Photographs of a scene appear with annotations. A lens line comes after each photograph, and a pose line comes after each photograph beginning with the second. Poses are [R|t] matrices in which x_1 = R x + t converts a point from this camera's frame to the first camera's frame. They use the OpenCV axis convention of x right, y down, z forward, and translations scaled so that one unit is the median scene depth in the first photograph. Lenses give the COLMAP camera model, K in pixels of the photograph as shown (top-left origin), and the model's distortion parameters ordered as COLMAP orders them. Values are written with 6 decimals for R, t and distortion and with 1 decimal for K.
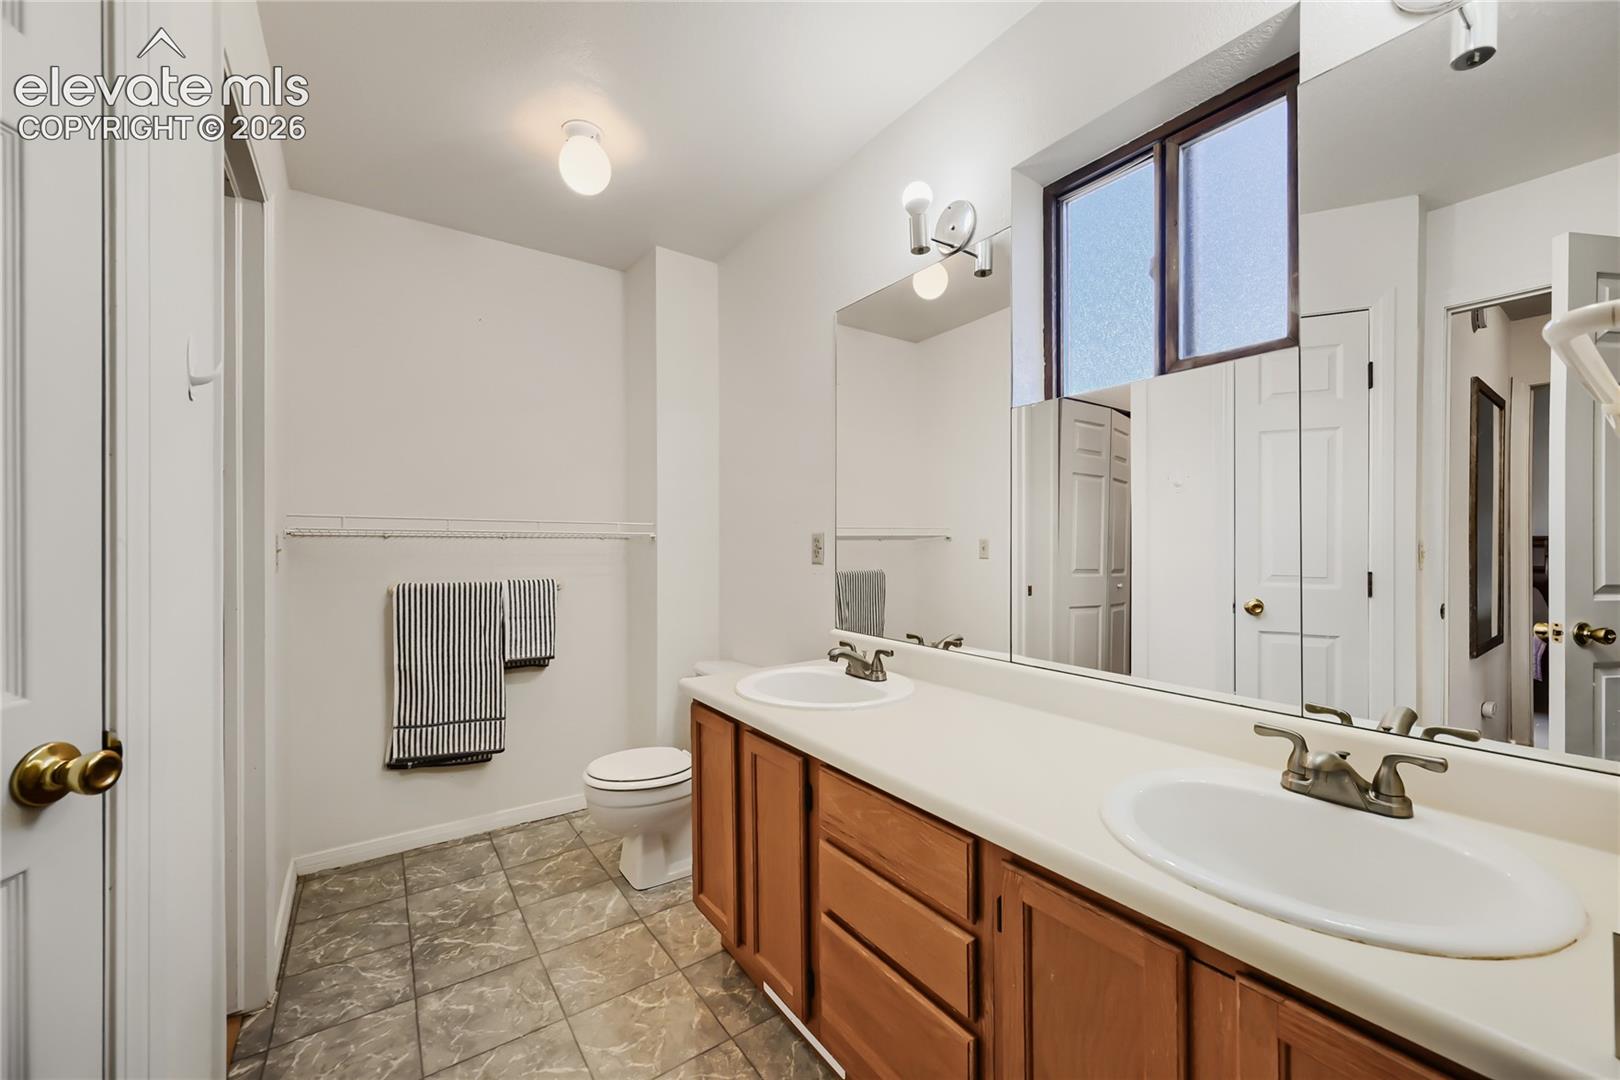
lens RADIAL K [[628.4, 0, 820.7], [0, 628.4, 545.4], [0, 0, 1]] dist [0.000701, 0.000135]
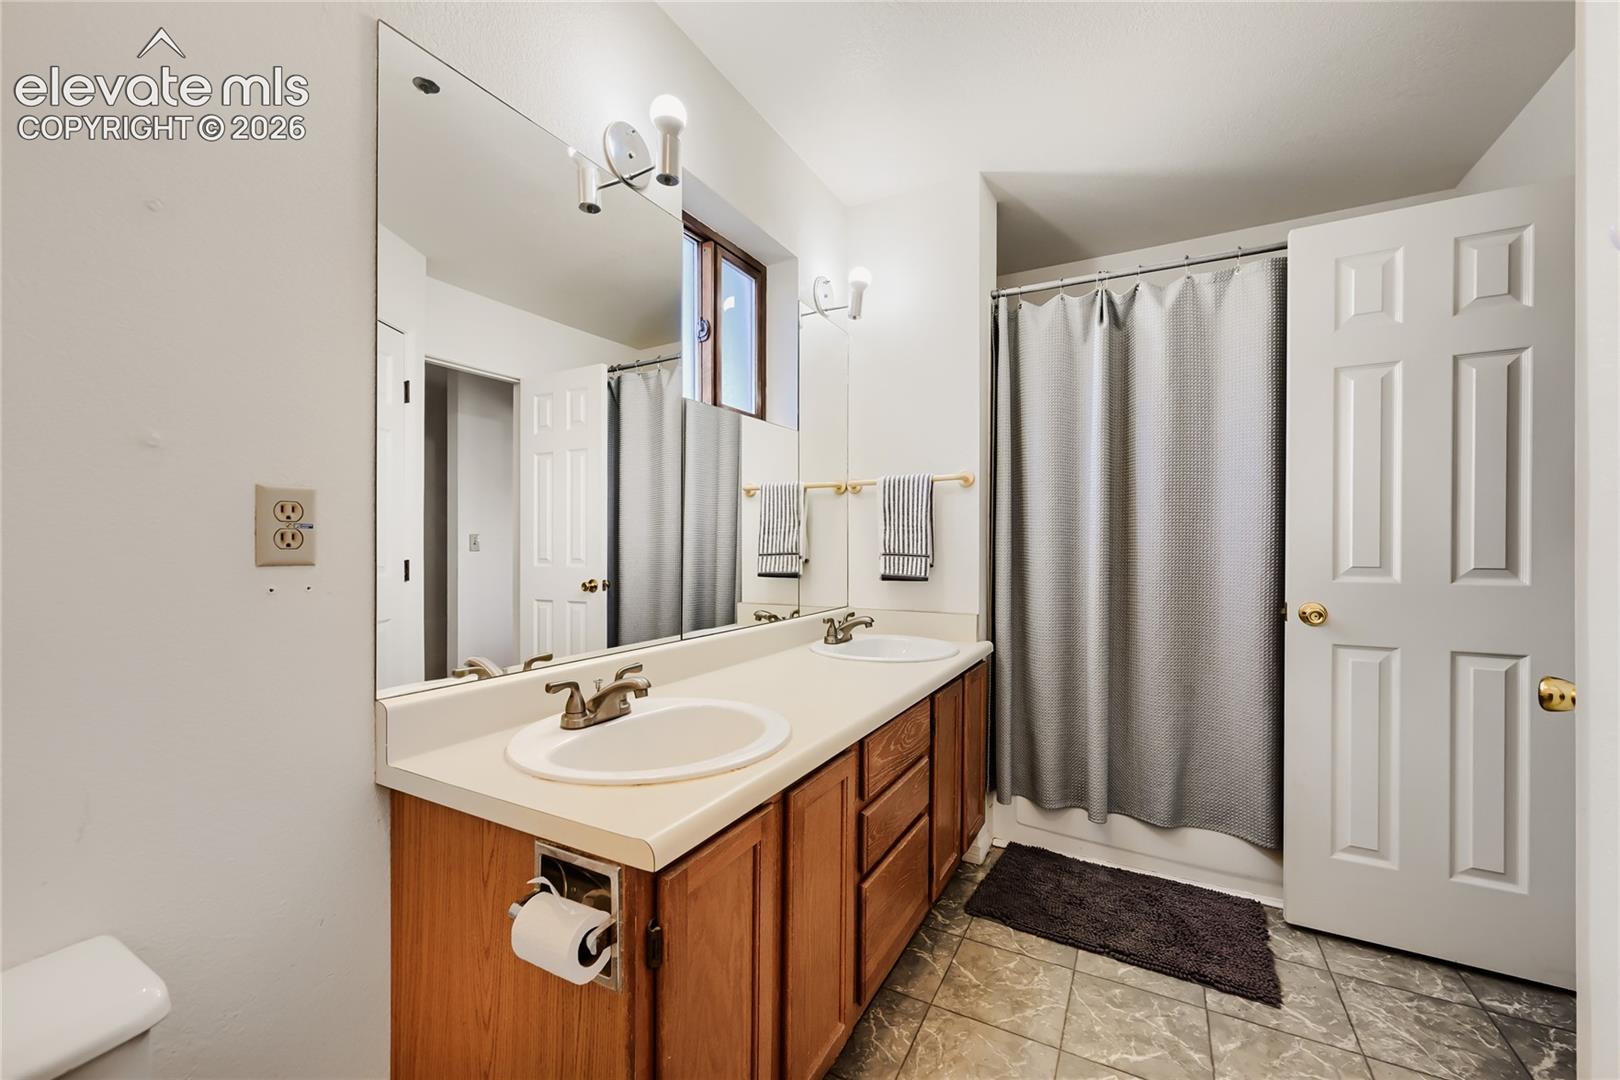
lens RADIAL K [[628.4, 0, 820.7], [0, 628.4, 545.4], [0, 0, 1]] dist [0.000701, 0.000135]
pose [[-0.454812, -0.003762, 0.890580, -0.708385], [-0.002180, 0.999993, 0.003110, 0.024260], [-0.890585, -0.000527, -0.454817, 1.325808]]
